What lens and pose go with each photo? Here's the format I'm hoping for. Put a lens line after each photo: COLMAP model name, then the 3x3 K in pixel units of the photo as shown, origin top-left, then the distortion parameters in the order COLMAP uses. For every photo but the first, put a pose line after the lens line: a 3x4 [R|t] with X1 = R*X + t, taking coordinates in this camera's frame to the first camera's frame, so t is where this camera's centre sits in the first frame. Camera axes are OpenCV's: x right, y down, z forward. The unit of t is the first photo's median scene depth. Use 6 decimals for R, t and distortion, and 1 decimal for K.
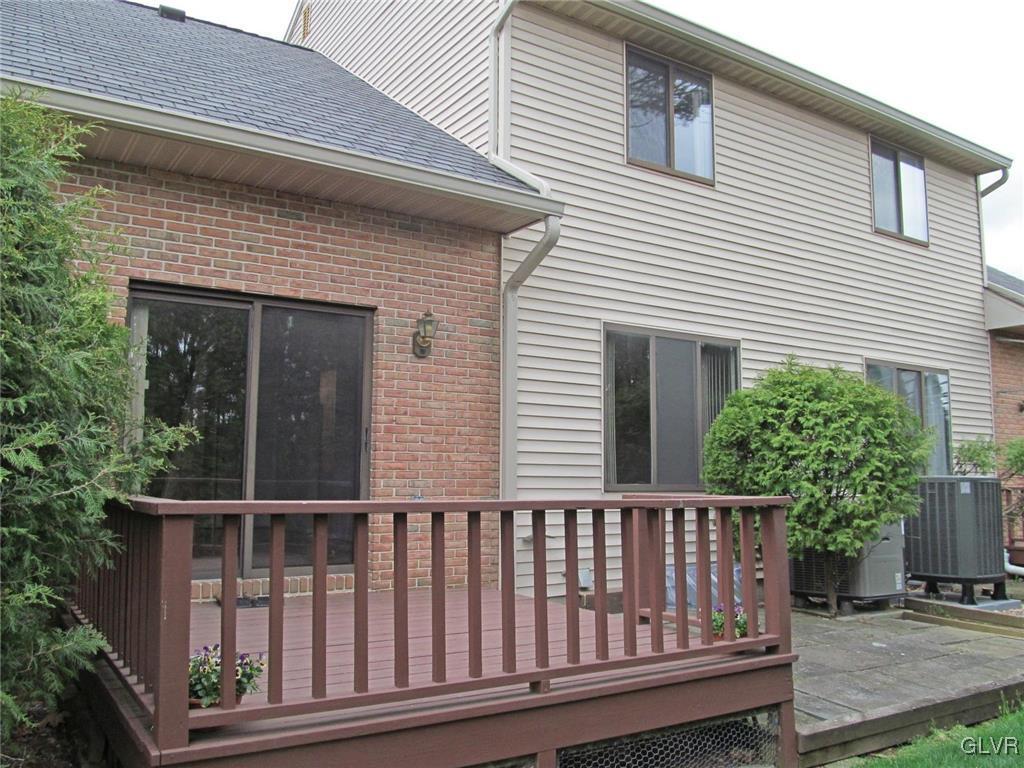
lens RADIAL K [[850.2, 0, 512.0], [0, 850.2, 384.0], [0, 0, 1]] dist [-0.059432, 0.010940]
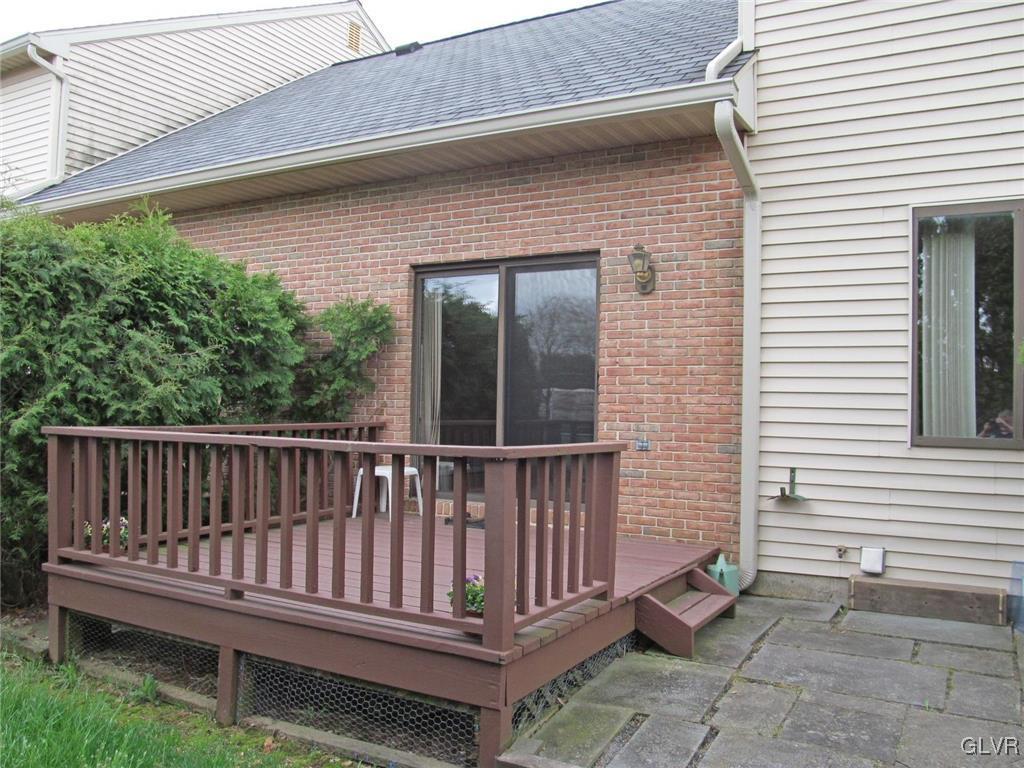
lens RADIAL K [[850.2, 0, 512.0], [0, 850.2, 384.0], [0, 0, 1]] dist [-0.059432, 0.010940]
pose [[0.469537, -0.023672, -0.882596, 0.657069], [0.079245, 0.996736, 0.015425, 0.042352], [0.879349, -0.077184, 0.469880, 0.426094]]
